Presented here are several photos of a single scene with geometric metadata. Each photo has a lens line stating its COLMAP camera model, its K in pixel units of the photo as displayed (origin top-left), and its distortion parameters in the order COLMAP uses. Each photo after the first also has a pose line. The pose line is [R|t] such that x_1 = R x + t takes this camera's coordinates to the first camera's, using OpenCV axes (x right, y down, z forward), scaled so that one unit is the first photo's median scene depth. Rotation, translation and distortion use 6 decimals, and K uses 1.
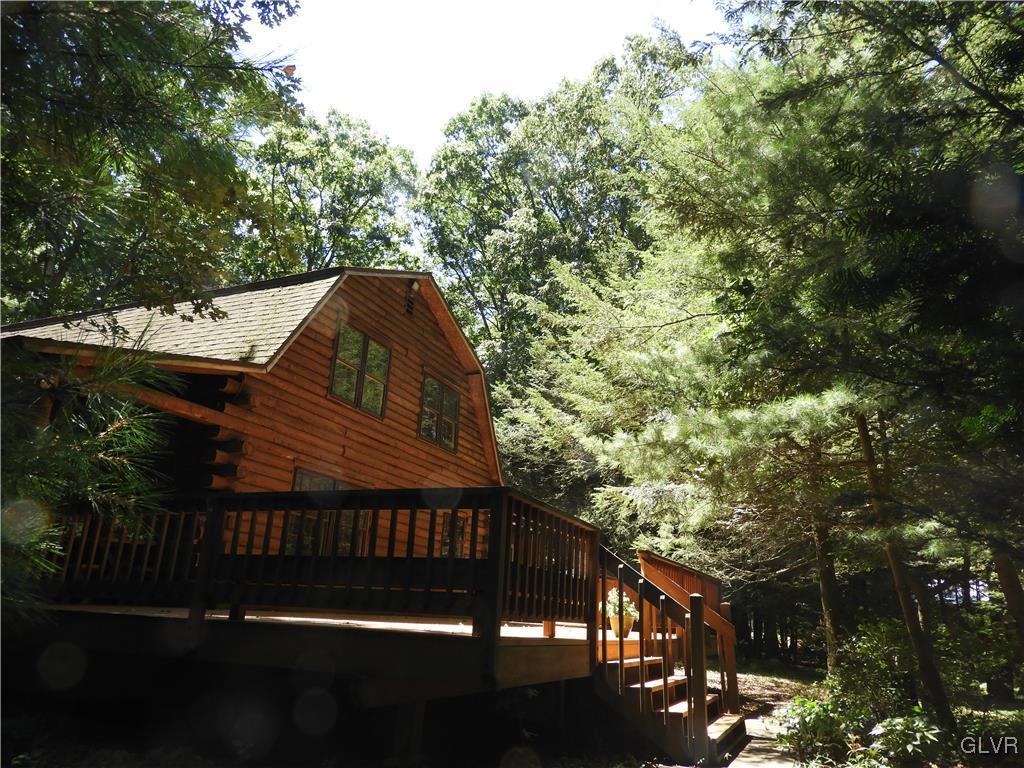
lens RADIAL K [[725.7, 0, 515.1], [0, 725.7, 386.1], [0, 0, 1]] dist [0.010016, -0.007538]
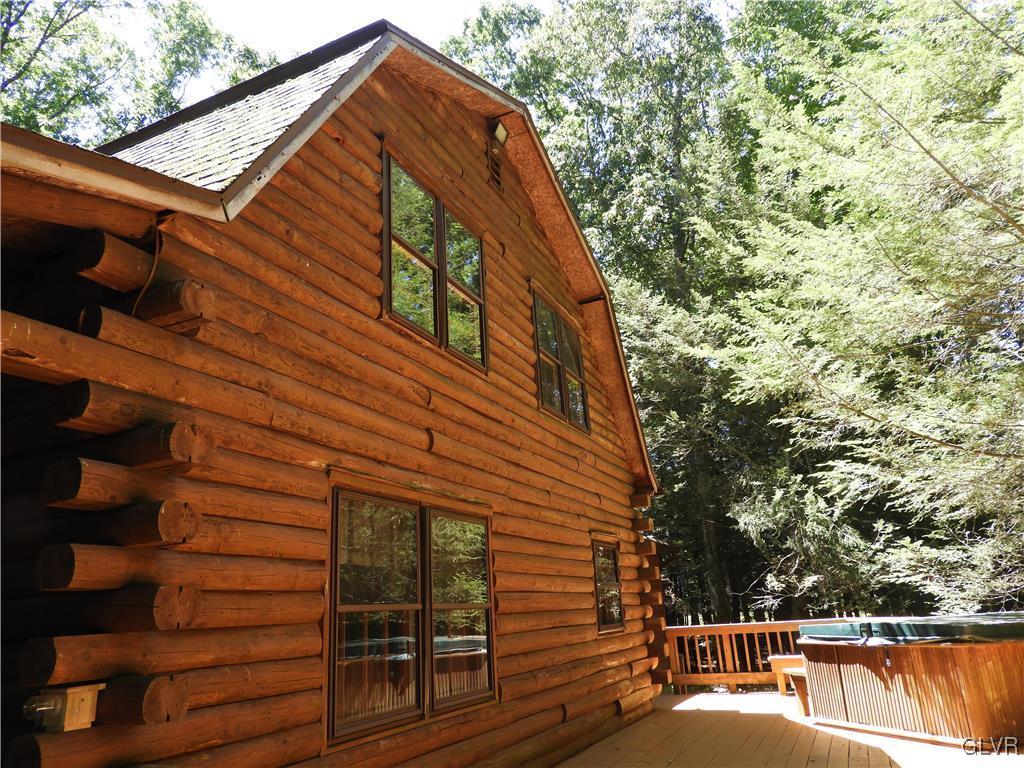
lens RADIAL K [[725.7, 0, 515.1], [0, 725.7, 386.1], [0, 0, 1]] dist [0.010016, -0.007538]
pose [[0.994250, -0.106538, 0.010799, -0.193387], [0.106481, 0.994299, 0.005667, 0.062045], [-0.011341, -0.004485, 0.999926, 0.578751]]
